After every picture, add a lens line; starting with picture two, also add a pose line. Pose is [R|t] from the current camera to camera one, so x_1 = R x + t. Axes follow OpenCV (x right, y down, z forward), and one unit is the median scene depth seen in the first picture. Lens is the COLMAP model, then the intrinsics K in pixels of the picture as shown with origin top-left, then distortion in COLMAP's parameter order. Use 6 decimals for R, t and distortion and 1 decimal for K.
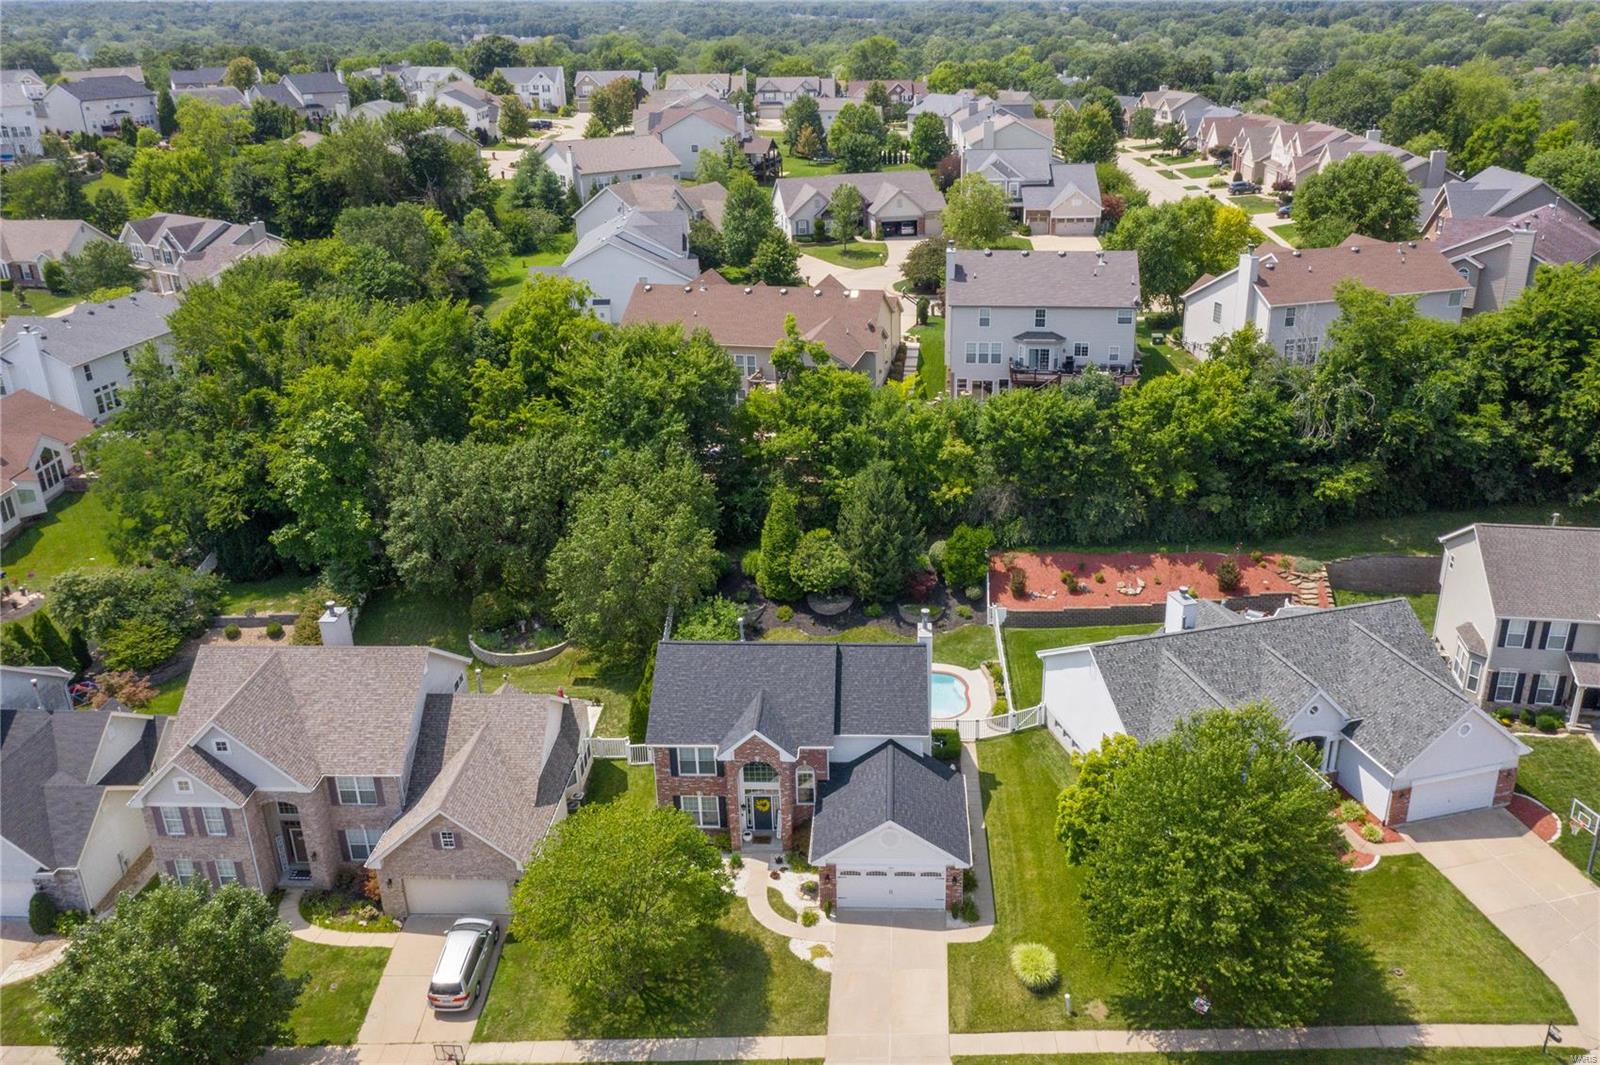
lens RADIAL K [[1253.7, 0, 781.9], [0, 1253.7, 479.9], [0, 0, 1]] dist [-0.019469, -0.005672]
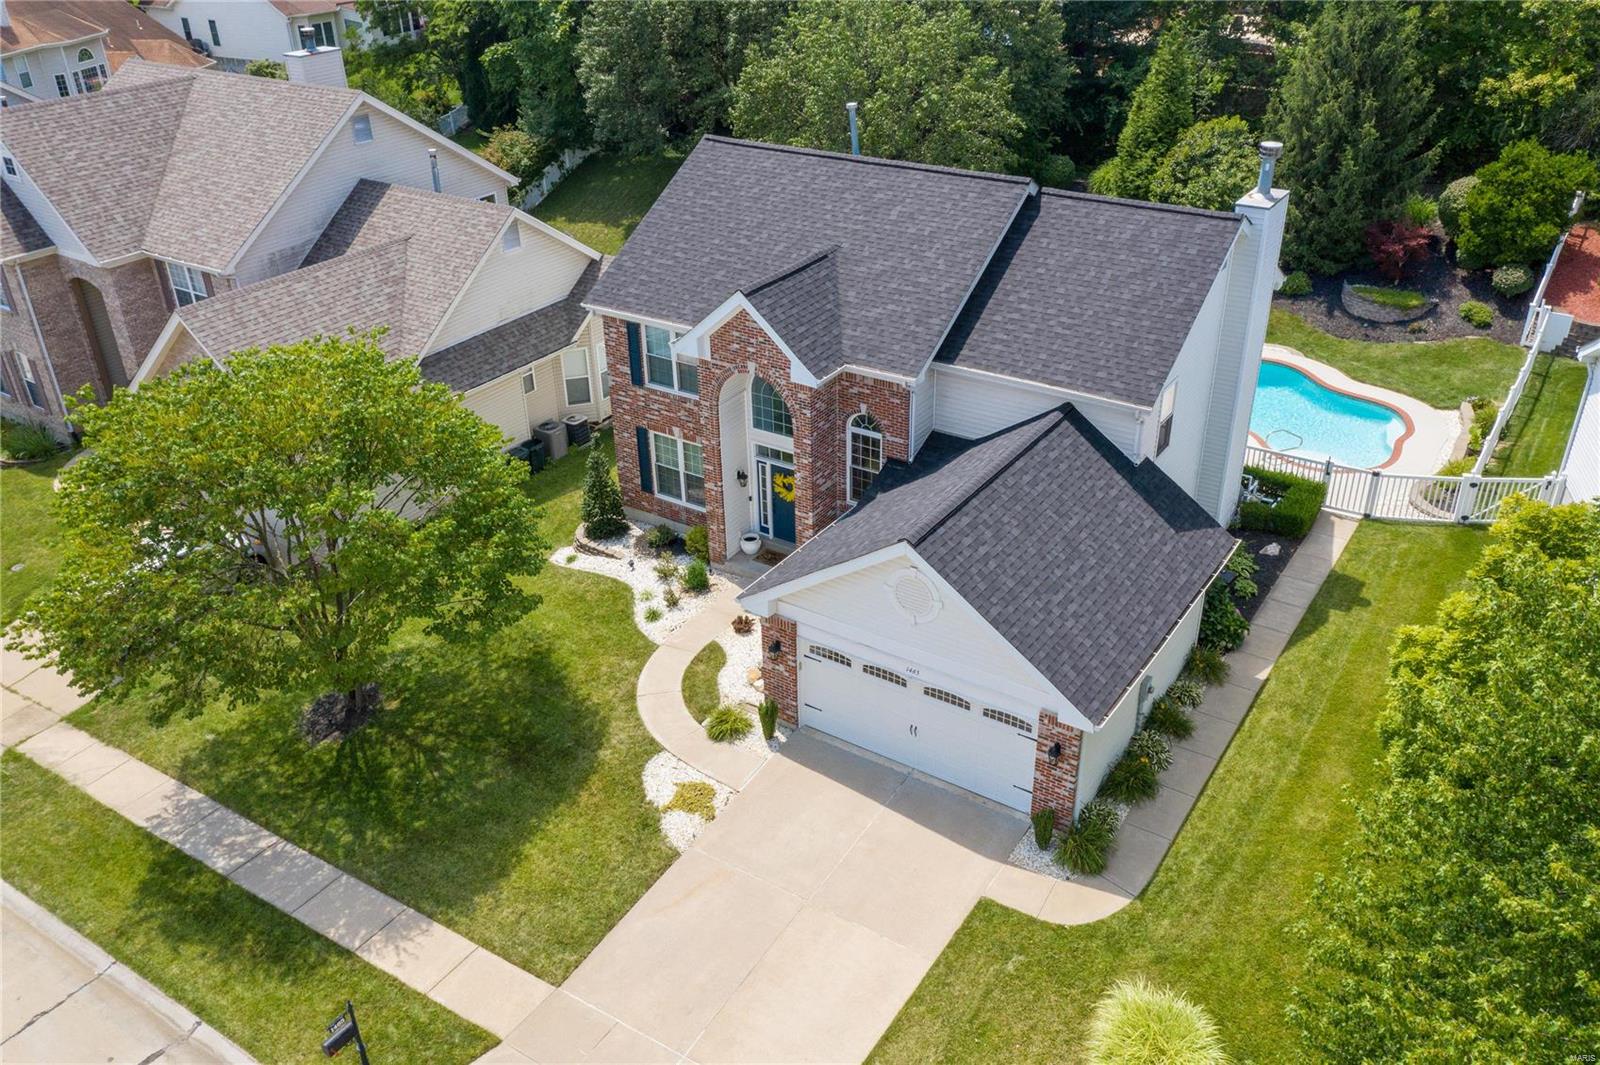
lens RADIAL K [[1257.3, 0, 782.6], [0, 1257.3, 509.0], [0, 0, 1]] dist [-0.016910, 0.018735]
pose [[0.864434, 0.252315, -0.434845, 0.198069], [-0.178403, 0.962601, 0.203892, 0.176344], [0.470027, -0.098673, 0.877119, 0.600032]]
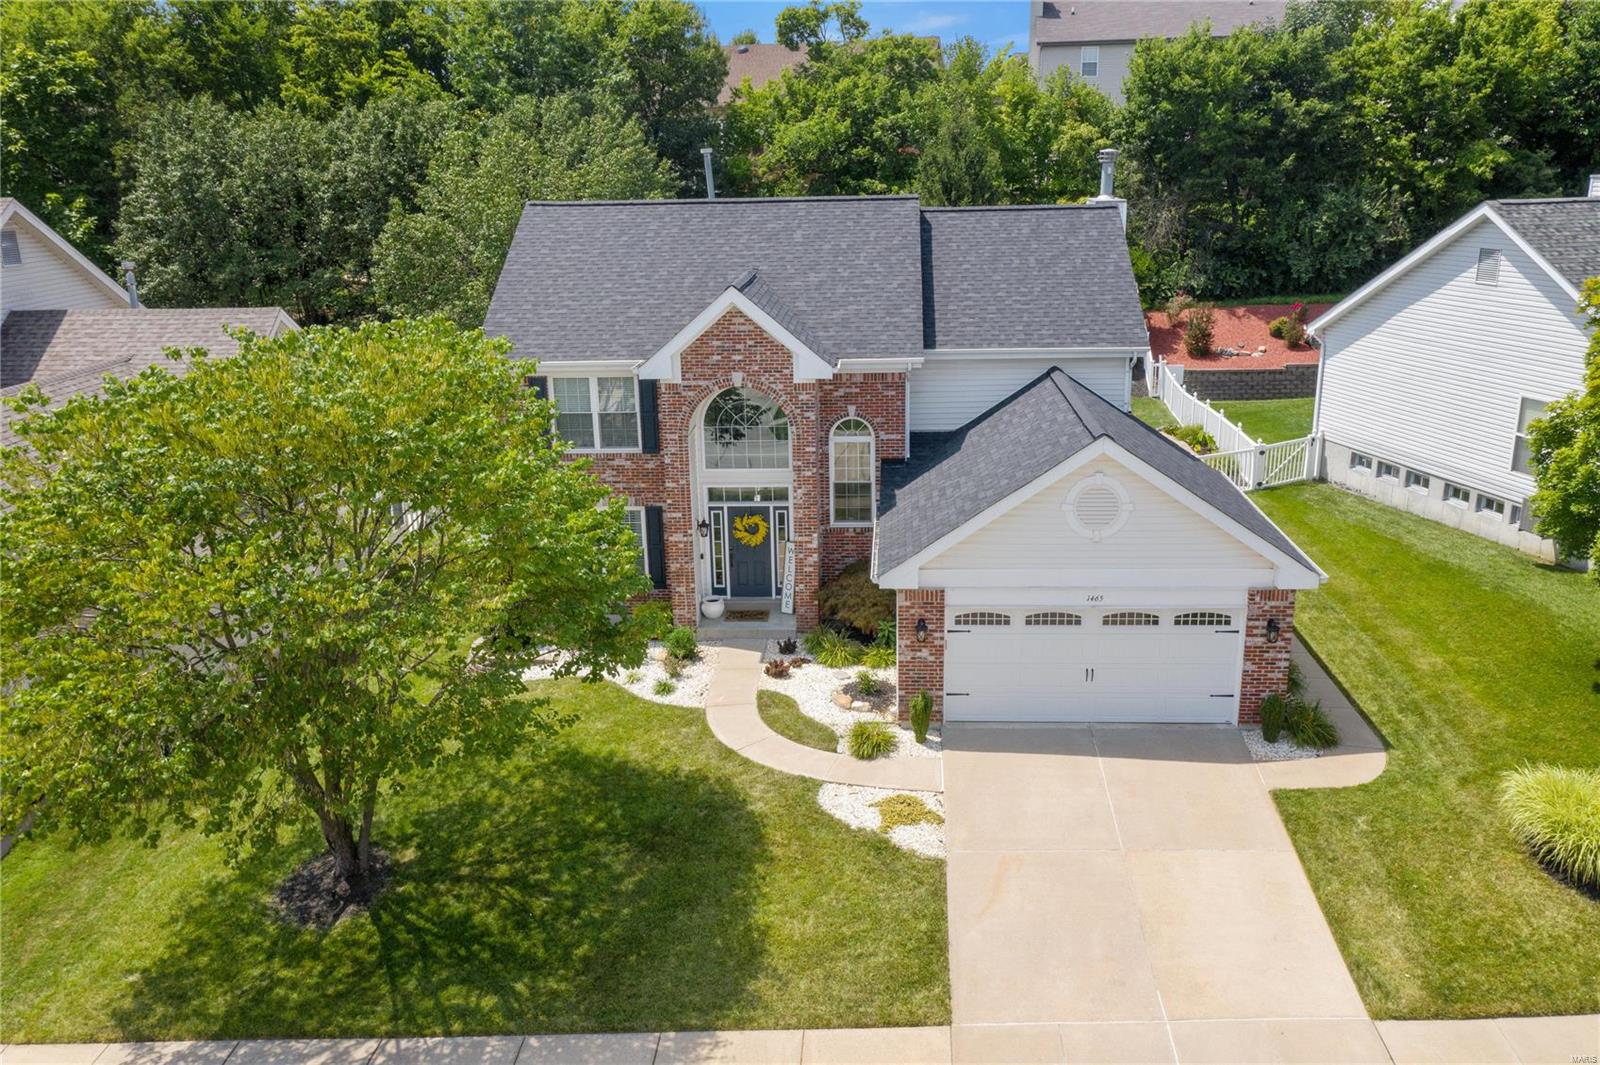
lens RADIAL K [[1257.3, 0, 774.0], [0, 1257.3, 535.5], [0, 0, 1]] dist [-0.016910, 0.018735]
pose [[0.999911, 0.012941, -0.003128, -0.005991], [-0.013109, 0.998024, -0.061455, 0.296580], [0.002327, 0.061491, 0.998105, 0.592312]]
